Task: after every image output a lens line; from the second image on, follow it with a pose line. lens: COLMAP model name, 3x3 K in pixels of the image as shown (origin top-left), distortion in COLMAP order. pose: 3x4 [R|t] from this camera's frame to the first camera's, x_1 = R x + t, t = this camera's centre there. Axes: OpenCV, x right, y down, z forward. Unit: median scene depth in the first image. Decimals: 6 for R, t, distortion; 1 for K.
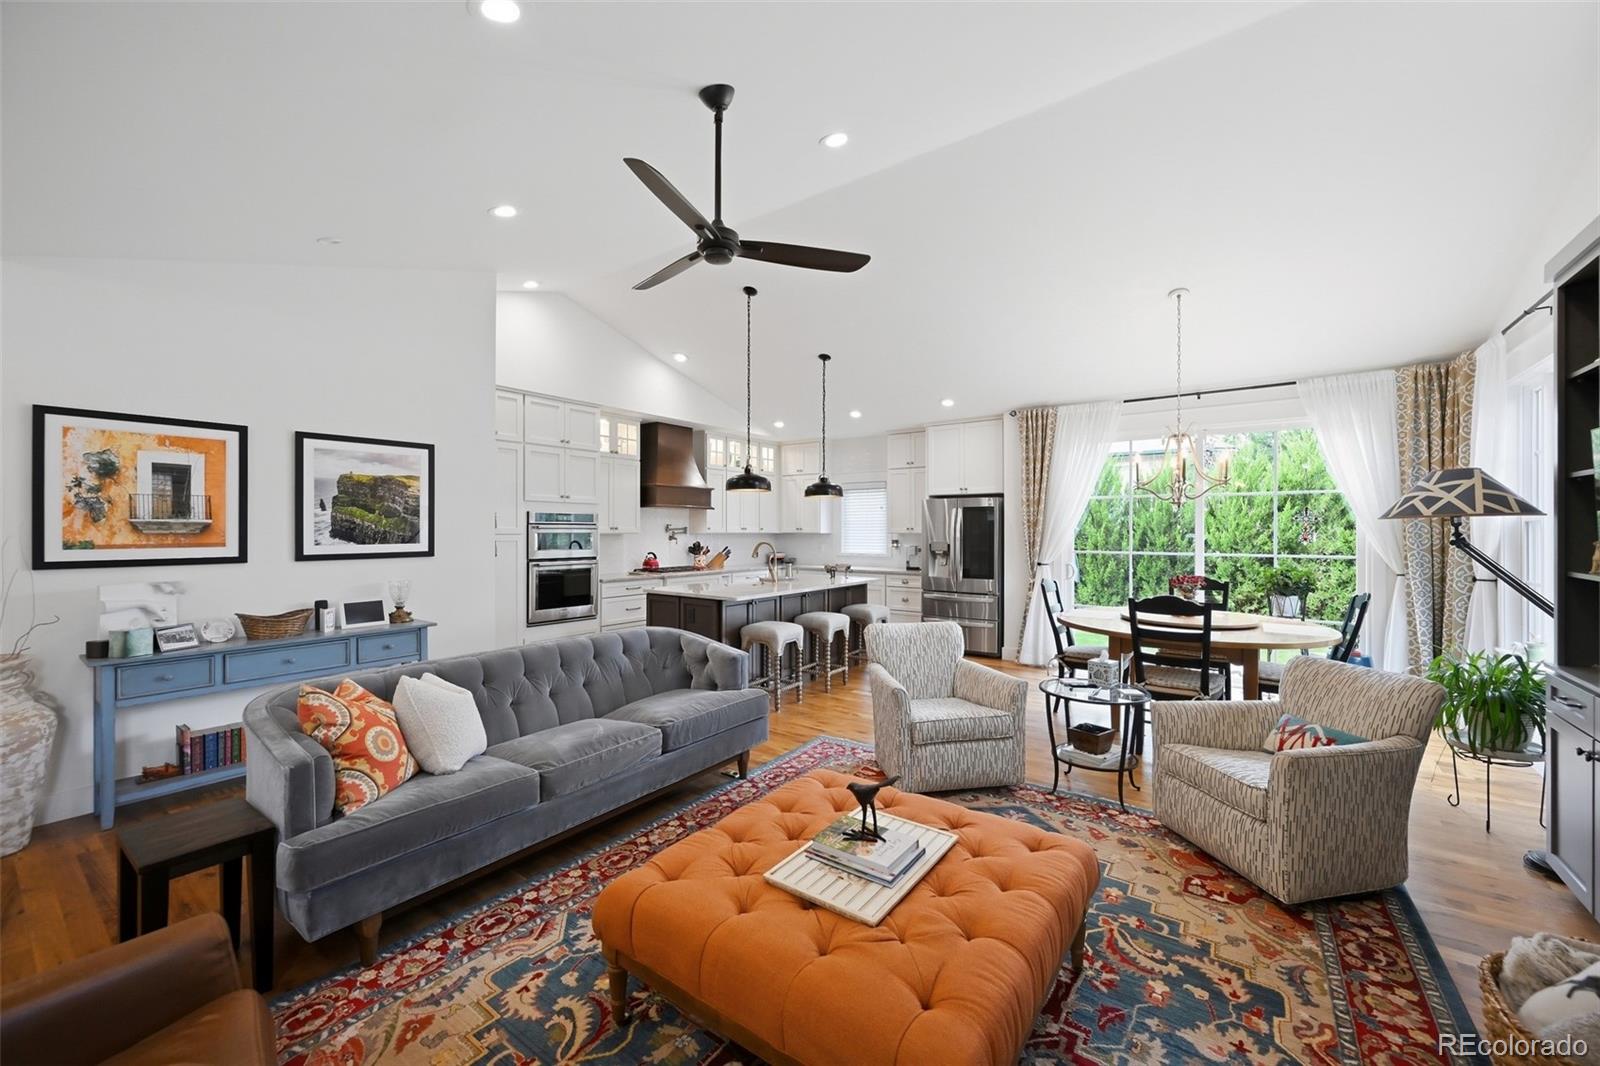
lens RADIAL K [[626.6, 0, 801.8], [0, 626.6, 527.6], [0, 0, 1]] dist [-0.000652, 0.000017]
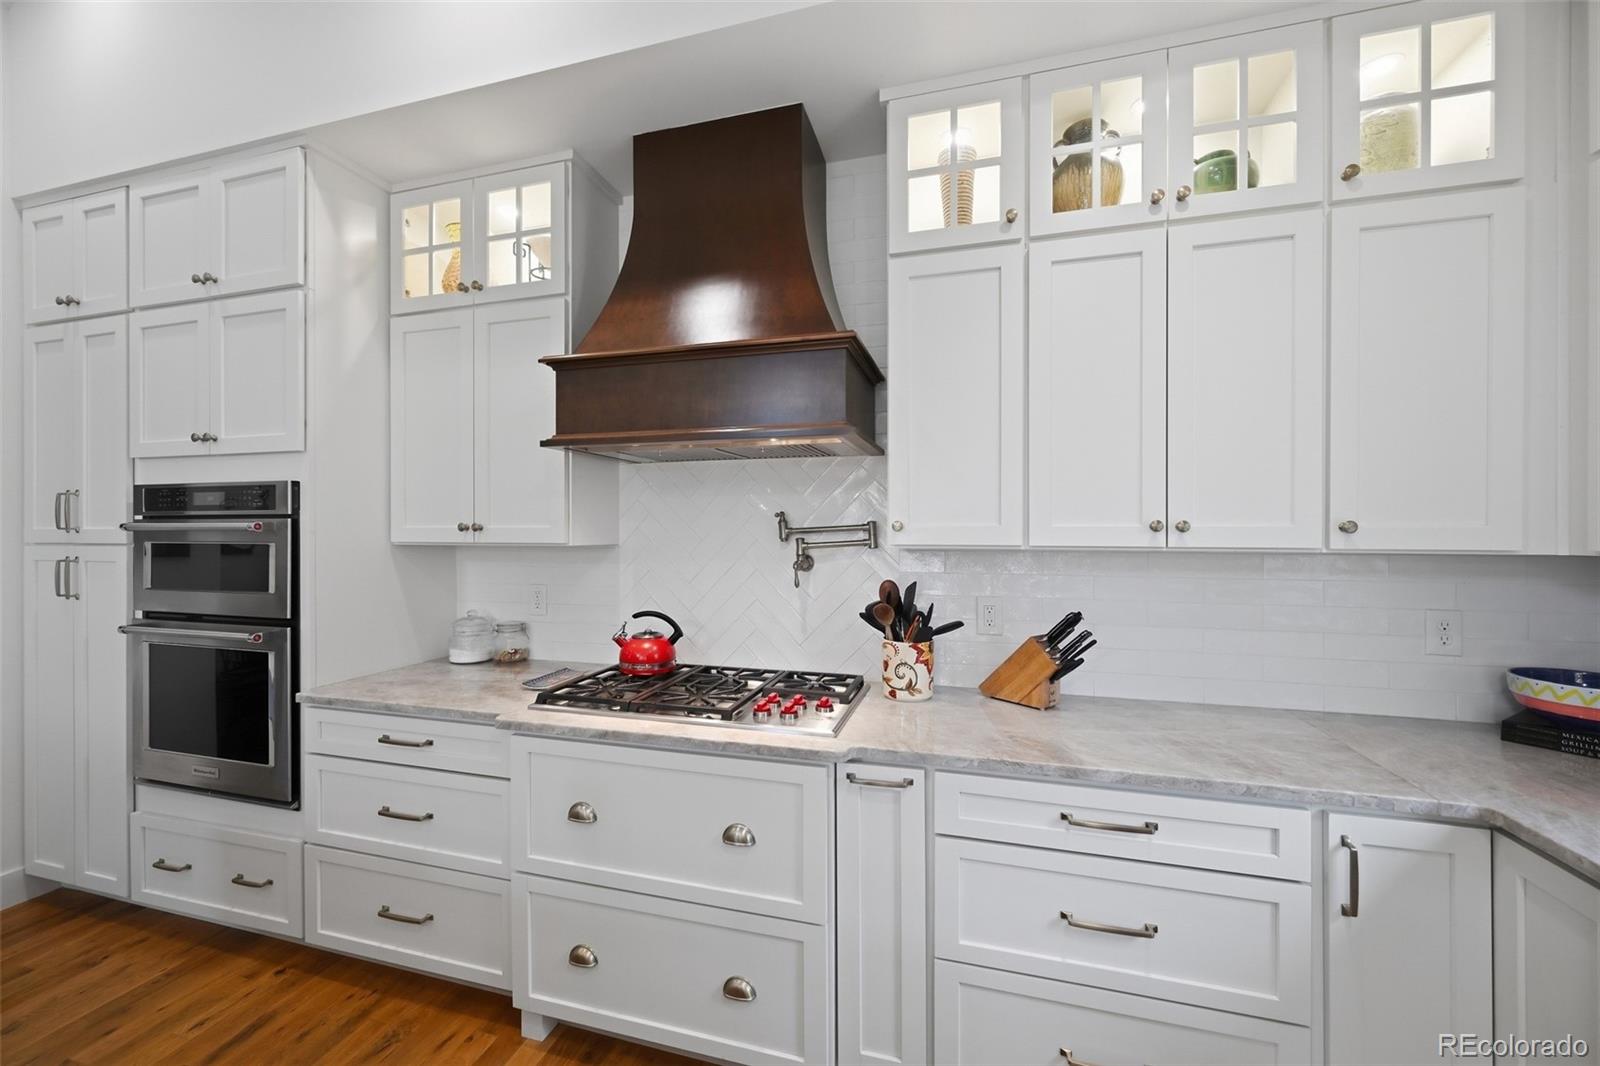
lens RADIAL K [[626.6, 0, 799.7], [0, 626.6, 533.0], [0, 0, 1]] dist [-0.000652, 0.000017]
pose [[0.342975, 0.002352, -0.939342, 0.057840], [0.002929, 0.999989, 0.003573, 0.003229], [0.939340, -0.003977, 0.342964, 1.100256]]
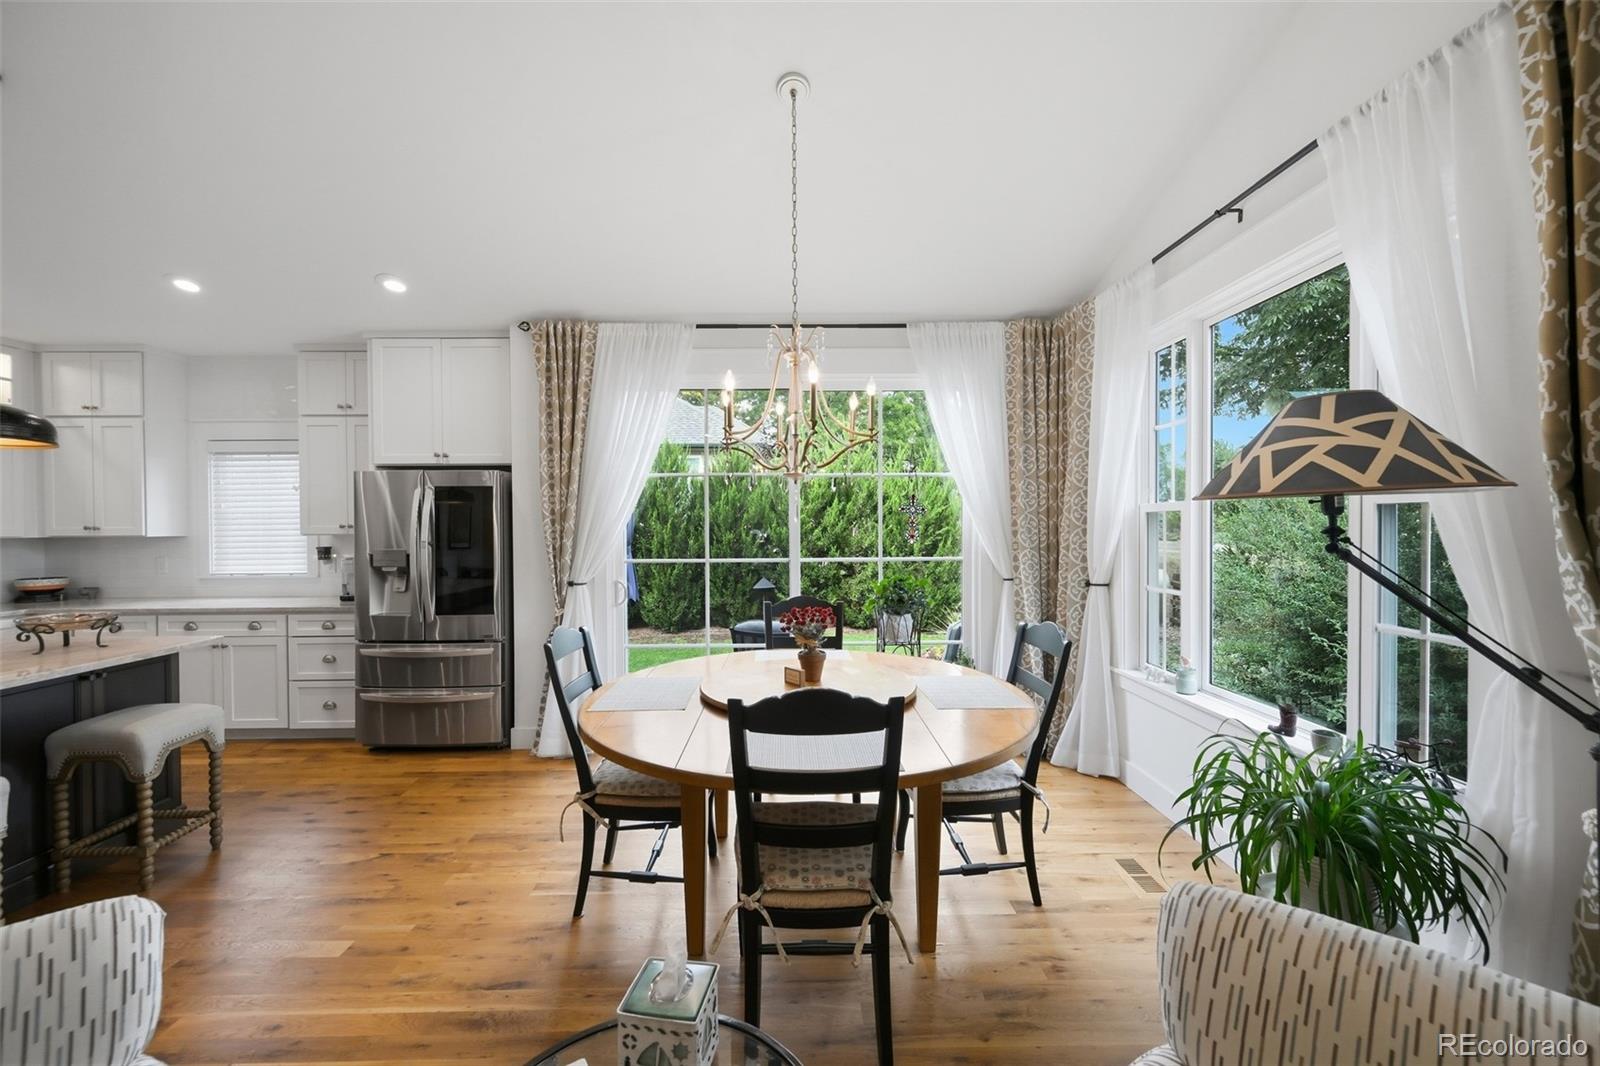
lens RADIAL K [[626.6, 0, 793.1], [0, 626.6, 534.2], [0, 0, 1]] dist [-0.000652, 0.000017]
pose [[0.800156, -0.014679, 0.599612, 0.191835], [0.005171, 0.999832, 0.017577, 0.001368], [-0.599769, -0.010964, 0.800098, 0.397227]]
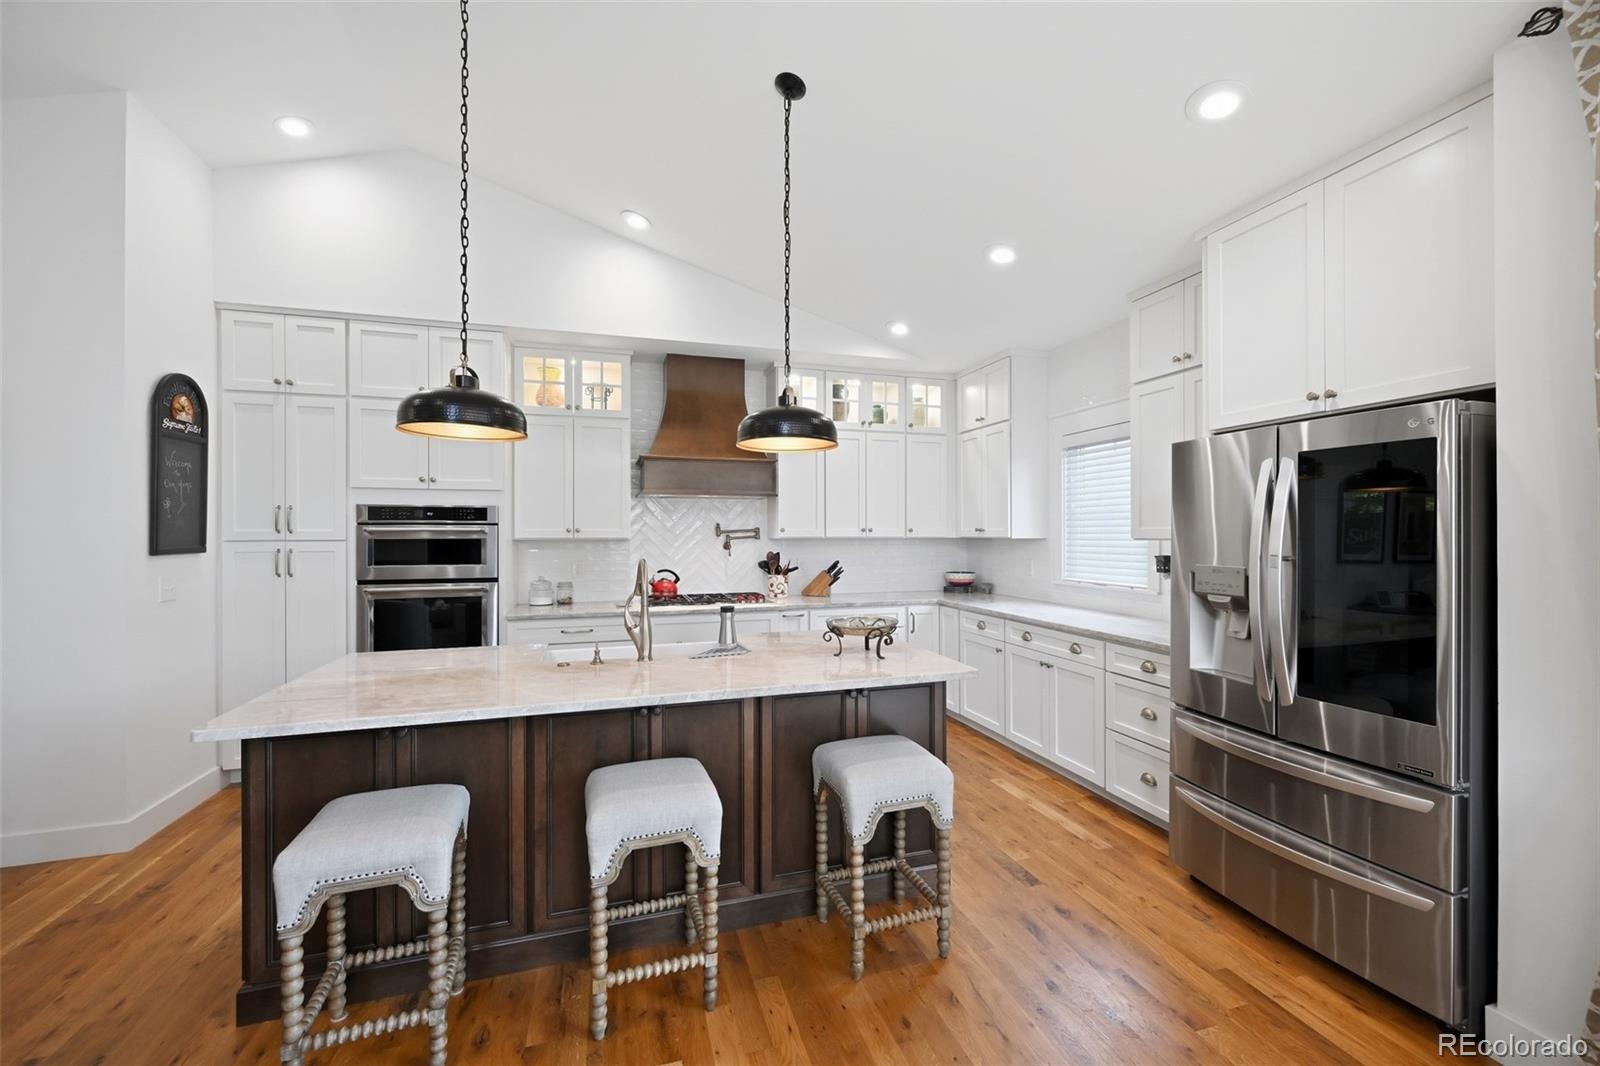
lens RADIAL K [[626.6, 0, 802.1], [0, 626.6, 531.4], [0, 0, 1]] dist [-0.000652, 0.000017]
pose [[0.799865, -0.004534, -0.600163, 0.265350], [0.005186, 0.999986, -0.000643, 0.003842], [0.600158, -0.002598, 0.799877, 0.674571]]
